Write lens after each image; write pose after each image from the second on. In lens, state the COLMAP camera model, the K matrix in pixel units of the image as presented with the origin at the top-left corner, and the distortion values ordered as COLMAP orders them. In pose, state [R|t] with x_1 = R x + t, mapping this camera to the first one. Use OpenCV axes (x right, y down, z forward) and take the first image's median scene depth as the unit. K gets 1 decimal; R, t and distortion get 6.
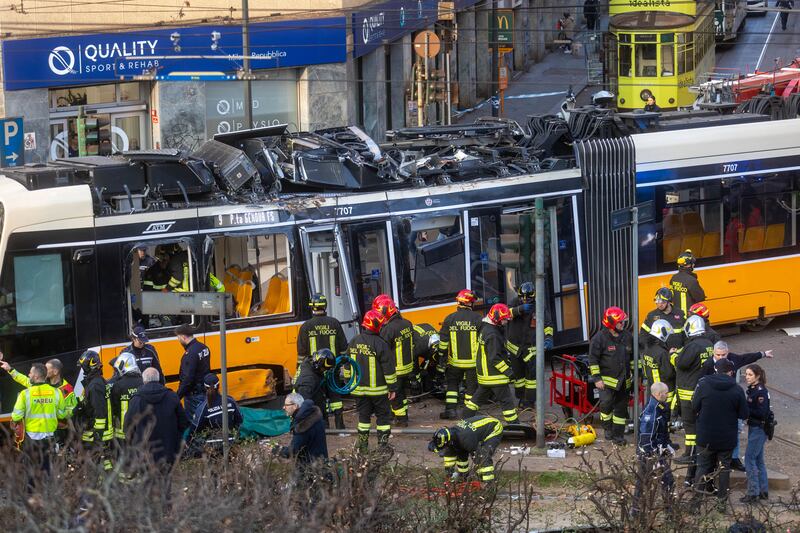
lens RADIAL K [[2353.0, 0, 400.0], [0, 2353.0, 266.5], [0, 0, 1]] dist [-0.094596, -0.664437]
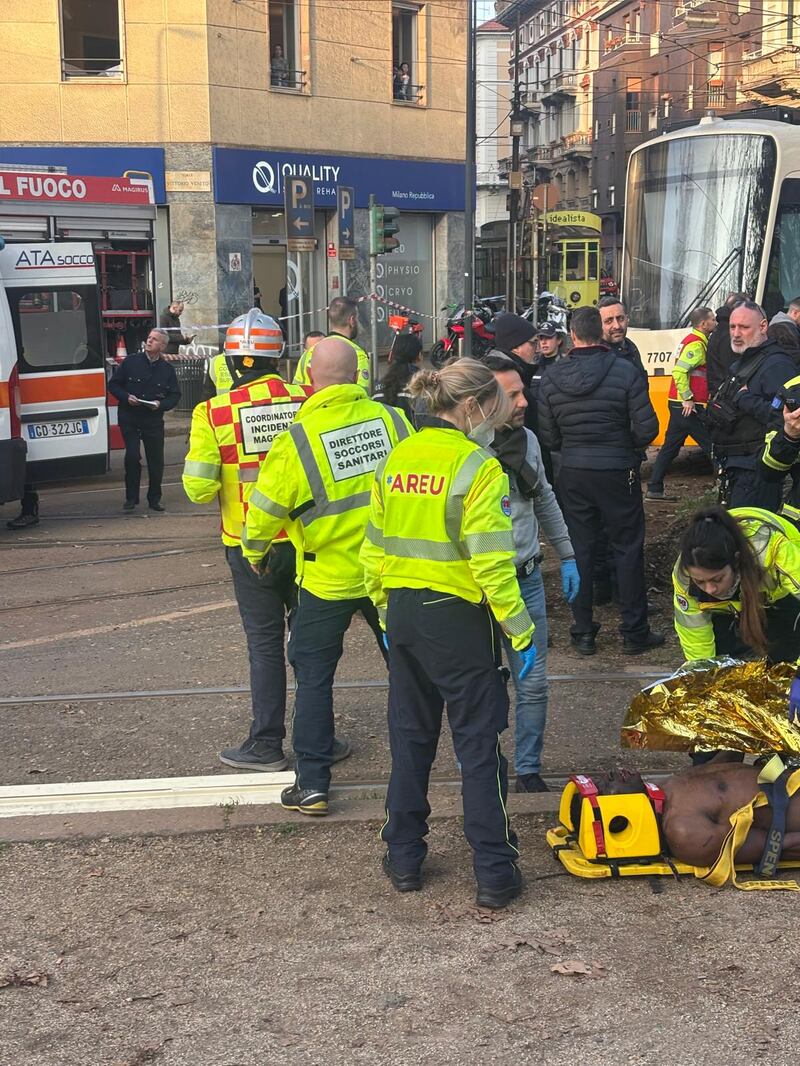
lens RADIAL K [[1617.8, 0, 400.0], [0, 1617.8, 533.0], [0, 0, 1]] dist [0.245301, -0.979367]
pose [[0.956352, -0.035447, 0.290058, -0.394804], [0.040467, 0.999117, -0.011325, 0.089066], [-0.289400, 0.022569, 0.956942, 0.491686]]
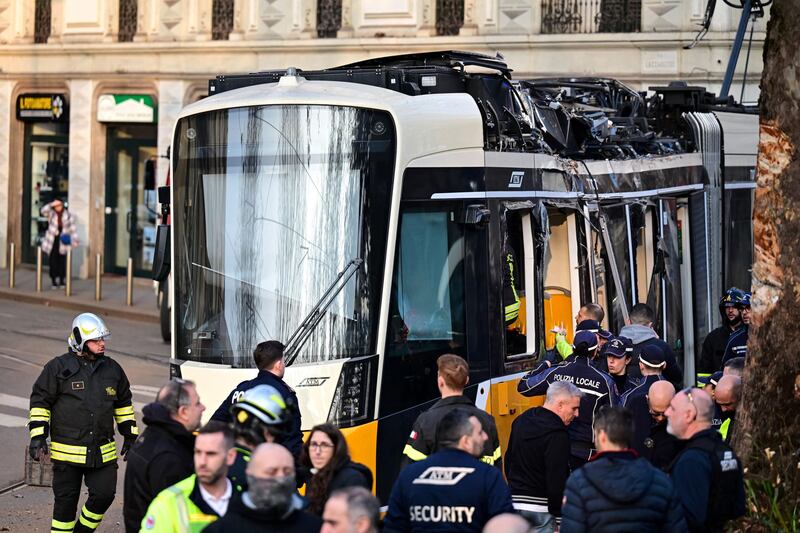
lens RADIAL K [[3160.0, 0, 400.0], [0, 3160.0, 266.5], [0, 0, 1]] dist [0.133152, 1.062698]
pose [[0.741080, 0.009127, 0.671355, -0.601911], [0.079013, 0.991774, -0.100702, 0.075295], [-0.666751, 0.127674, 0.734263, 0.416809]]
